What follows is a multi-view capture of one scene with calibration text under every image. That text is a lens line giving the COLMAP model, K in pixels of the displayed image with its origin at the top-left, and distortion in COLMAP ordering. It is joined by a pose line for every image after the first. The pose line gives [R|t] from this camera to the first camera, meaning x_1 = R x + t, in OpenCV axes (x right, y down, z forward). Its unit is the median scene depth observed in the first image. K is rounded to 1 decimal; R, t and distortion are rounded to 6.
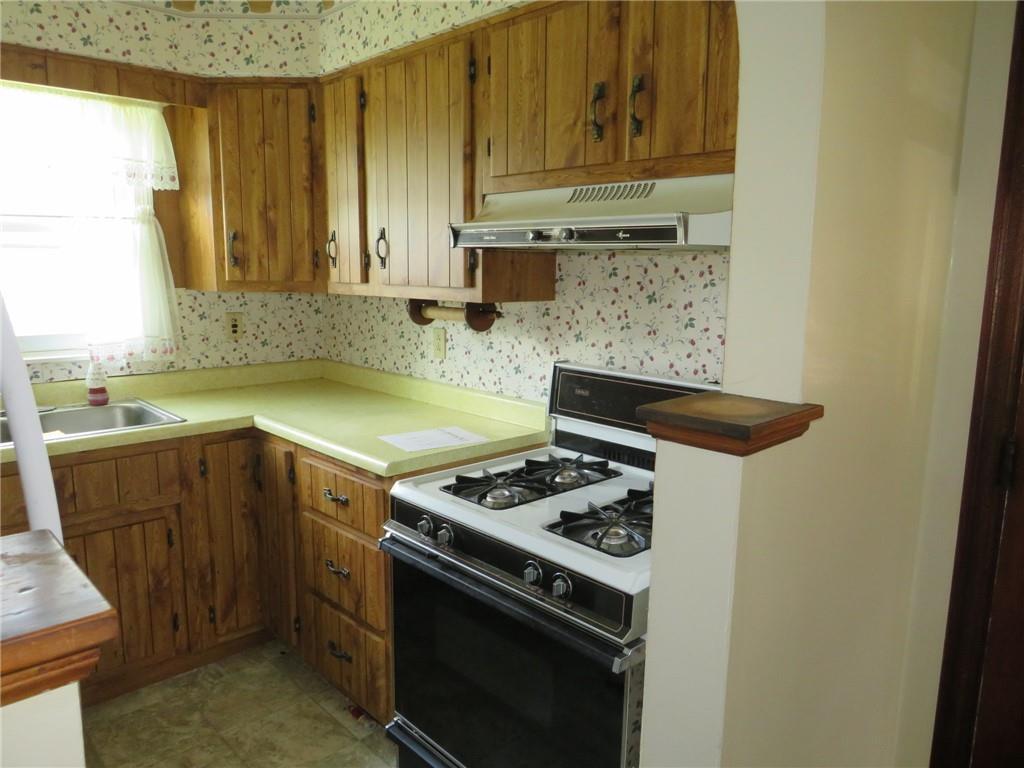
lens RADIAL K [[726.1, 0, 512.0], [0, 726.1, 384.0], [0, 0, 1]] dist [-0.026259, 0.000256]
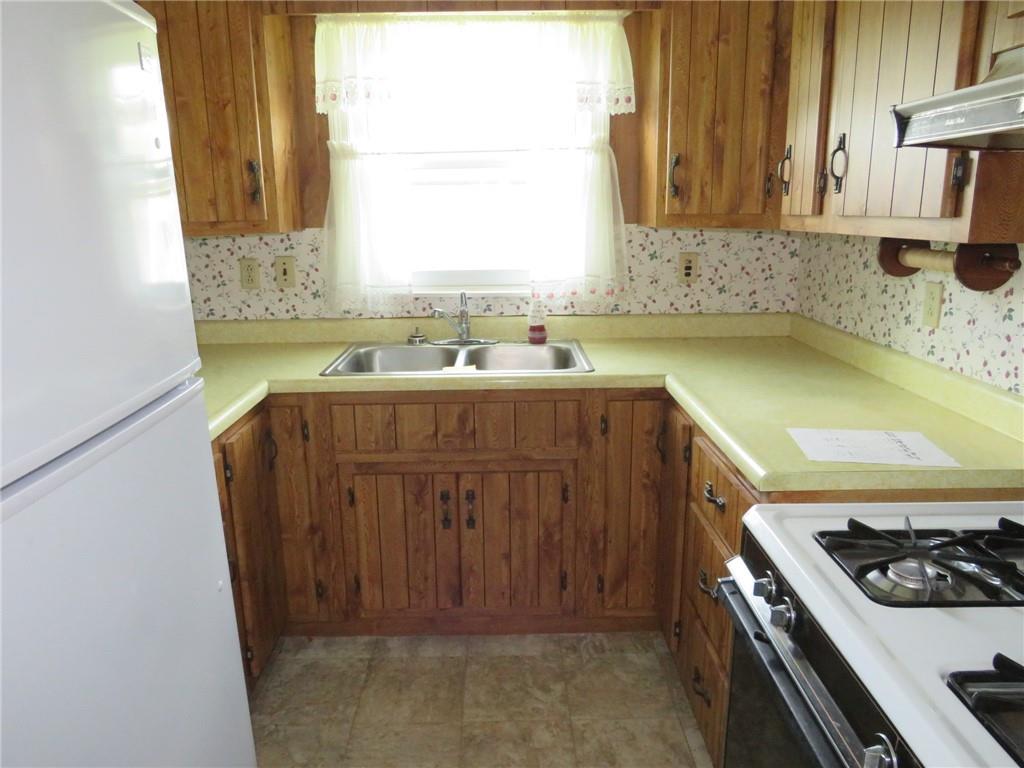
lens RADIAL K [[726.1, 0, 512.0], [0, 726.1, 384.0], [0, 0, 1]] dist [-0.026259, 0.000256]
pose [[0.730146, 0.140630, -0.668663, 0.079492], [-0.089844, 0.989854, 0.110075, -0.022592], [0.677359, -0.020295, 0.735373, 0.249663]]
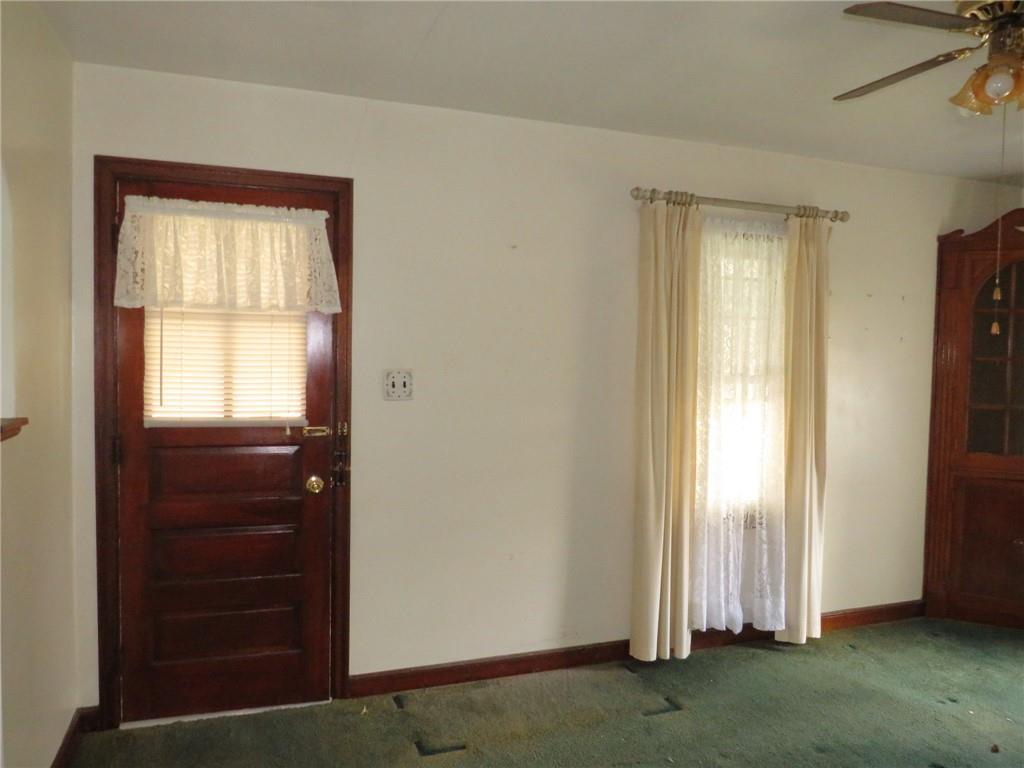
lens RADIAL K [[734.6, 0, 512.0], [0, 734.6, 384.0], [0, 0, 1]] dist [-0.016164, -0.000241]
pose [[0.414786, -0.049537, 0.908570, -0.319675], [0.133077, 0.991083, -0.006717, 0.052250], [-0.900135, 0.123696, 0.417680, -0.389430]]
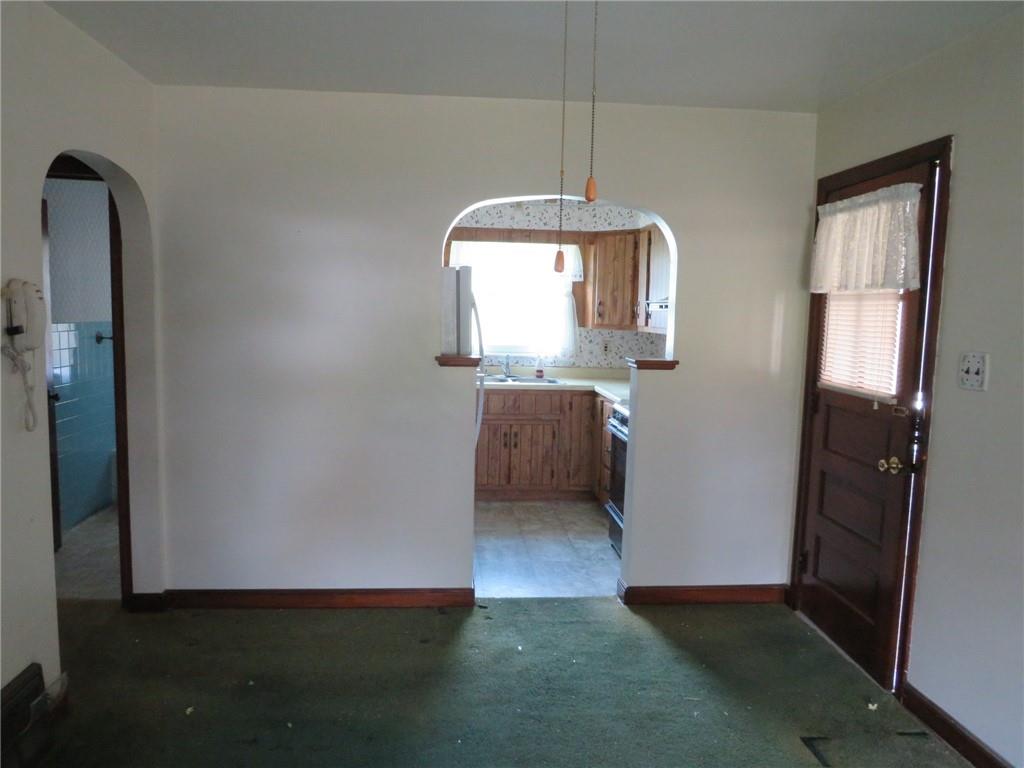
lens RADIAL K [[734.6, 0, 512.0], [0, 734.6, 384.0], [0, 0, 1]] dist [-0.016164, -0.000241]
pose [[0.779029, 0.068630, -0.623221, 0.808265], [-0.114942, 0.992778, -0.034353, 0.141188], [0.616362, 0.098396, 0.781291, -0.859110]]
